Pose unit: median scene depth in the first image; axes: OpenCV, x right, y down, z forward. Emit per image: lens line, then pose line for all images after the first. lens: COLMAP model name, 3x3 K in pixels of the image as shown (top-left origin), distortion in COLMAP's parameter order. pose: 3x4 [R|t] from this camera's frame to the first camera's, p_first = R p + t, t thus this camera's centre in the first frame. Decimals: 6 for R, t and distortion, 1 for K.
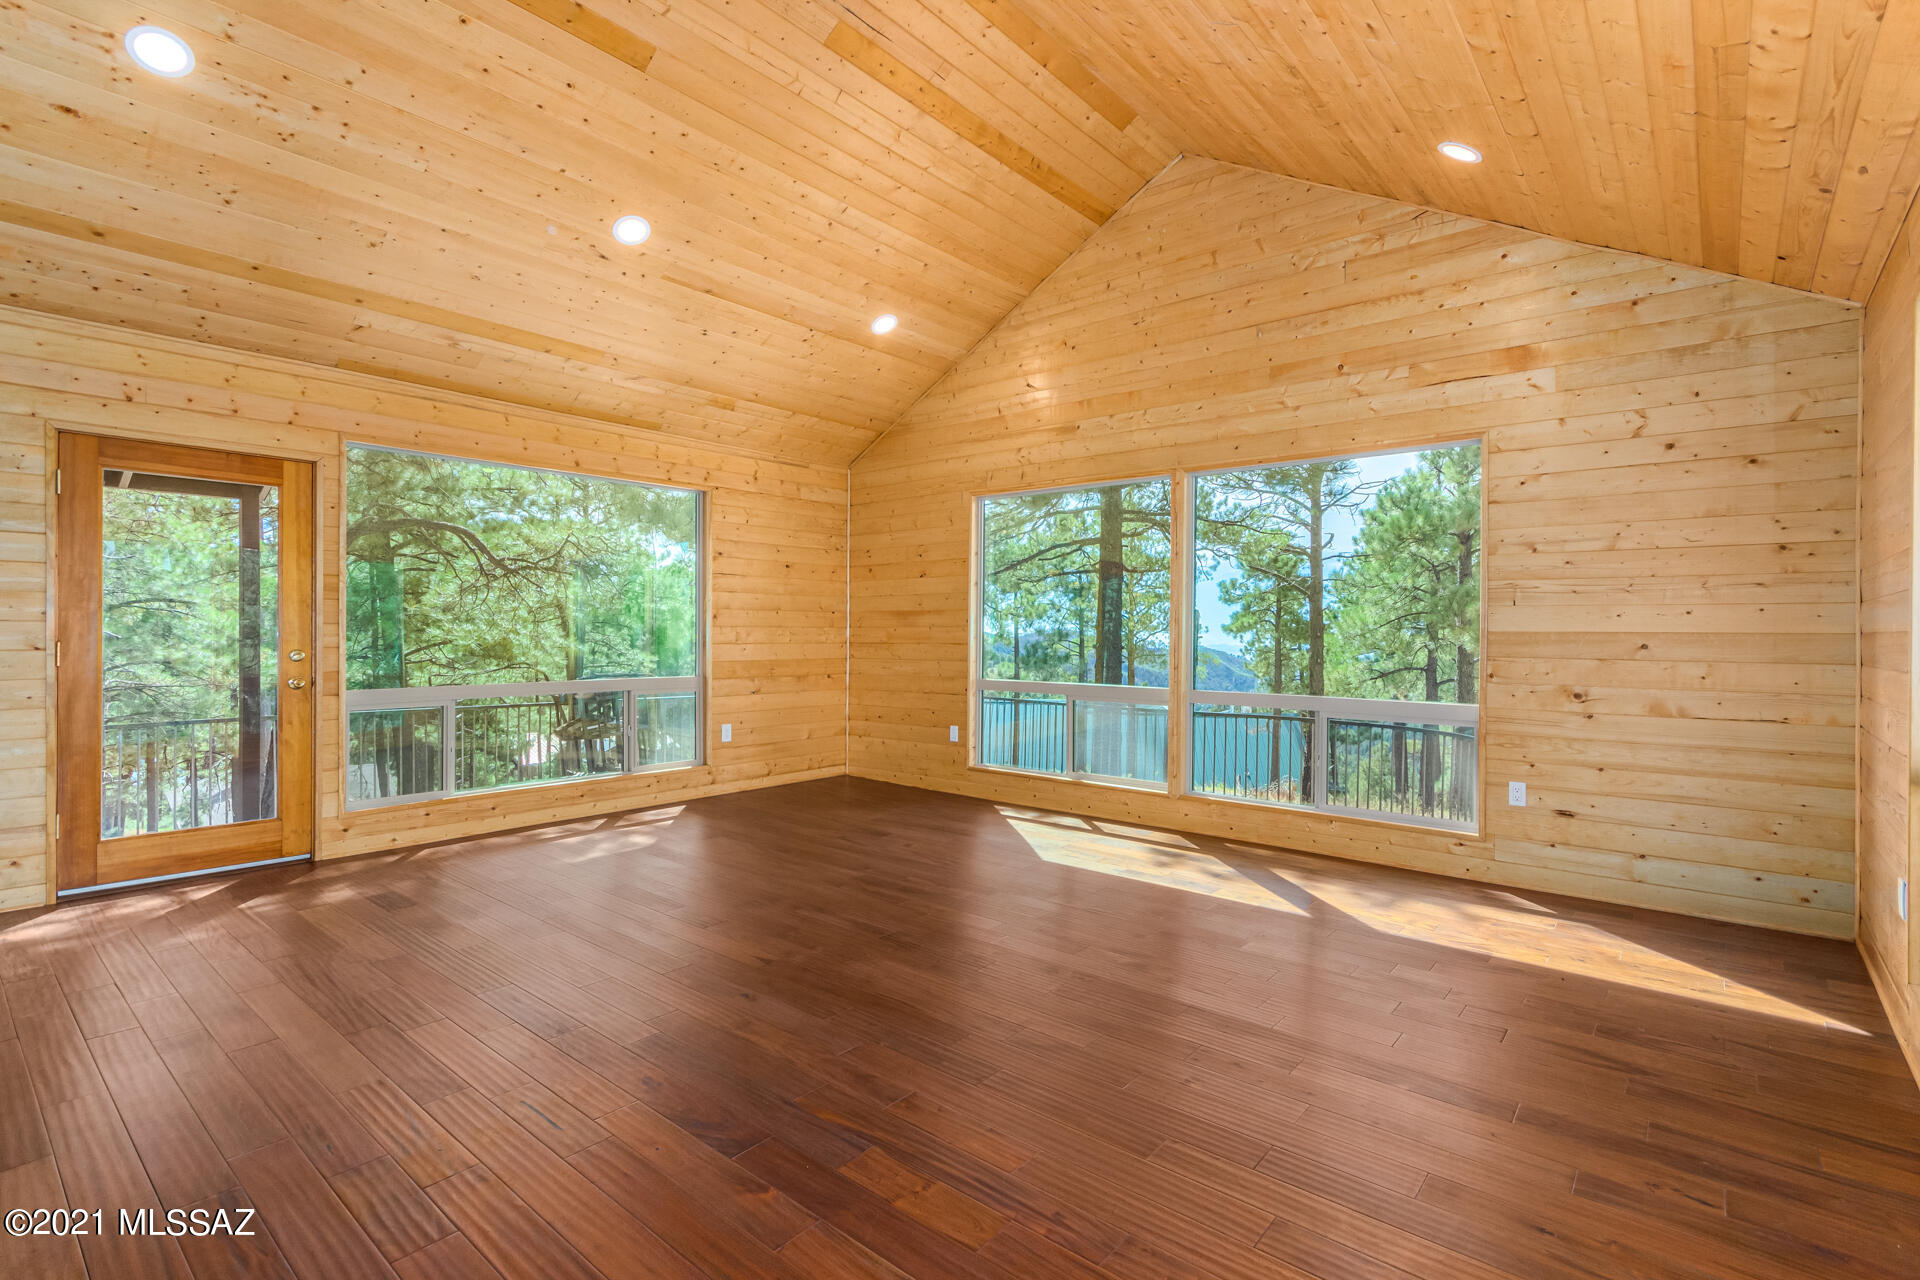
lens RADIAL K [[899.3, 0, 956.8], [0, 899.3, 635.6], [0, 0, 1]] dist [0.000908, 0.001053]
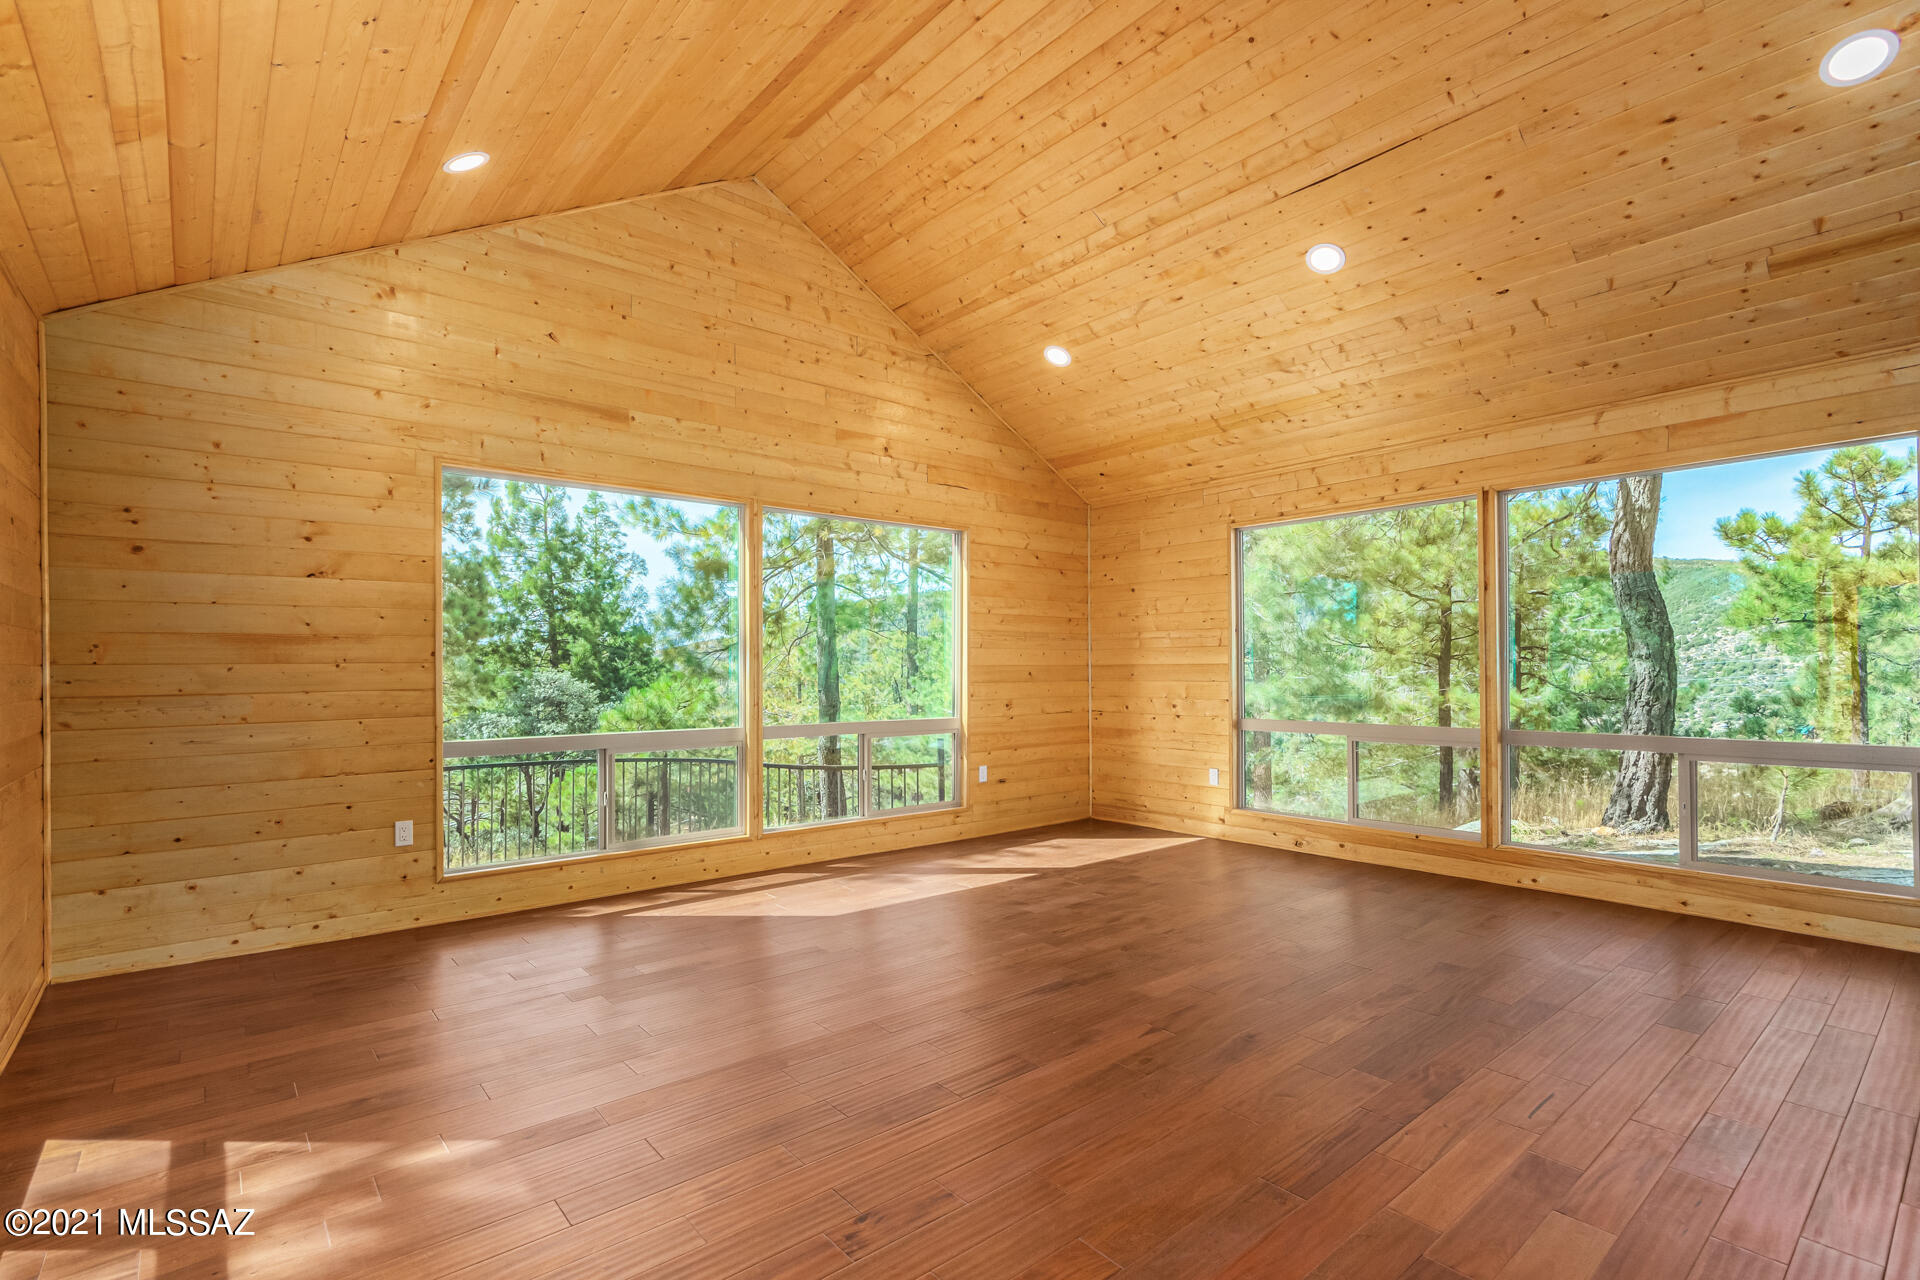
lens RADIAL K [[899.3, 0, 957.9], [0, 899.3, 667.6], [0, 0, 1]] dist [0.000908, 0.001053]
pose [[0.162672, -0.006801, 0.986657, -0.924416], [0.009600, 0.999940, 0.005310, -0.009700], [-0.986633, 0.008608, 0.162728, 0.854689]]
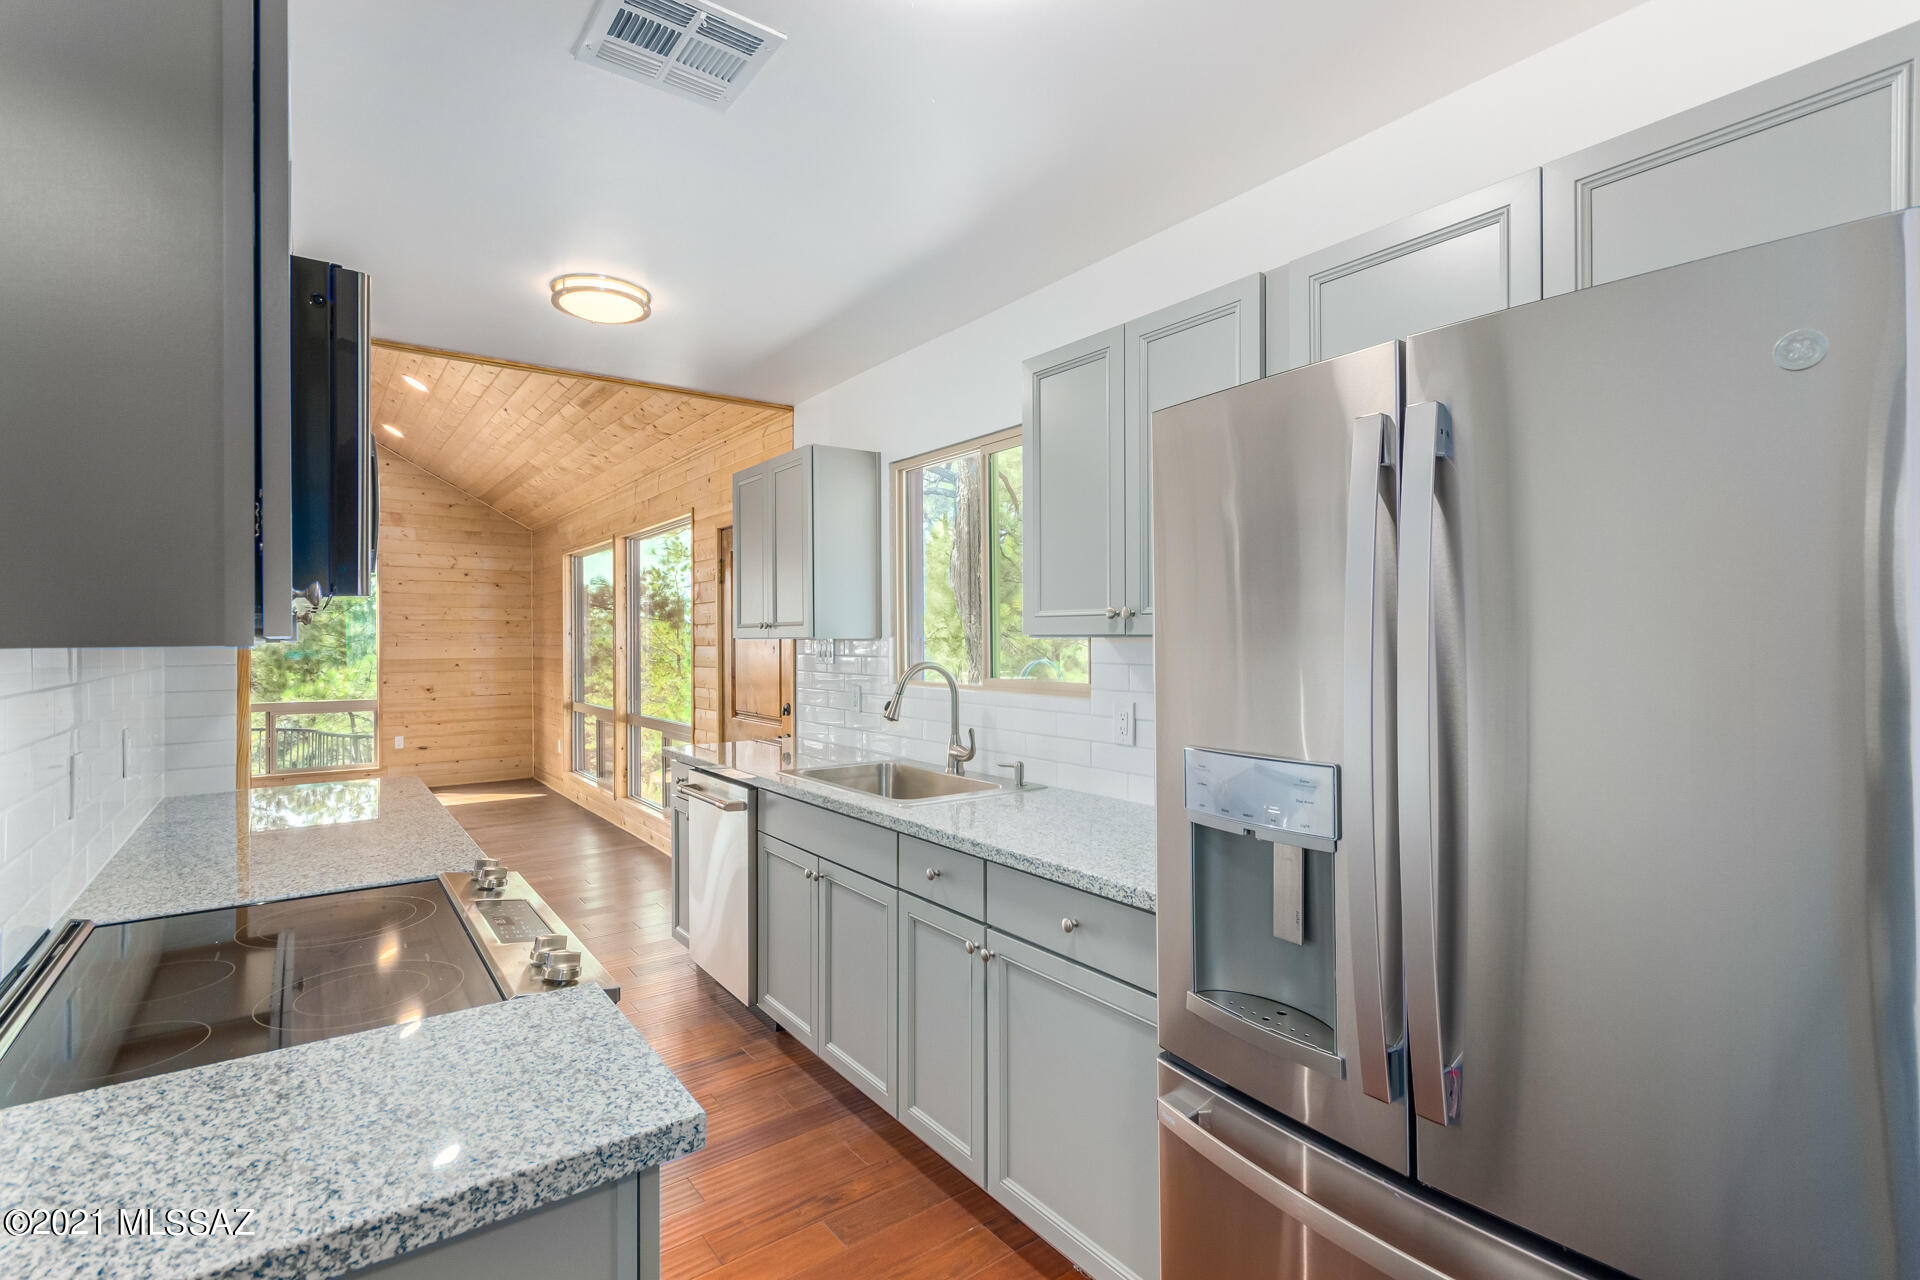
lens RADIAL K [[899.3, 0, 967.2], [0, 899.3, 636.2], [0, 0, 1]] dist [0.000908, 0.001053]
pose [[0.219796, -0.006664, 0.975523, -1.087973], [0.009866, 0.999941, 0.004608, -0.055387], [-0.975496, 0.008612, 0.219849, -0.684696]]
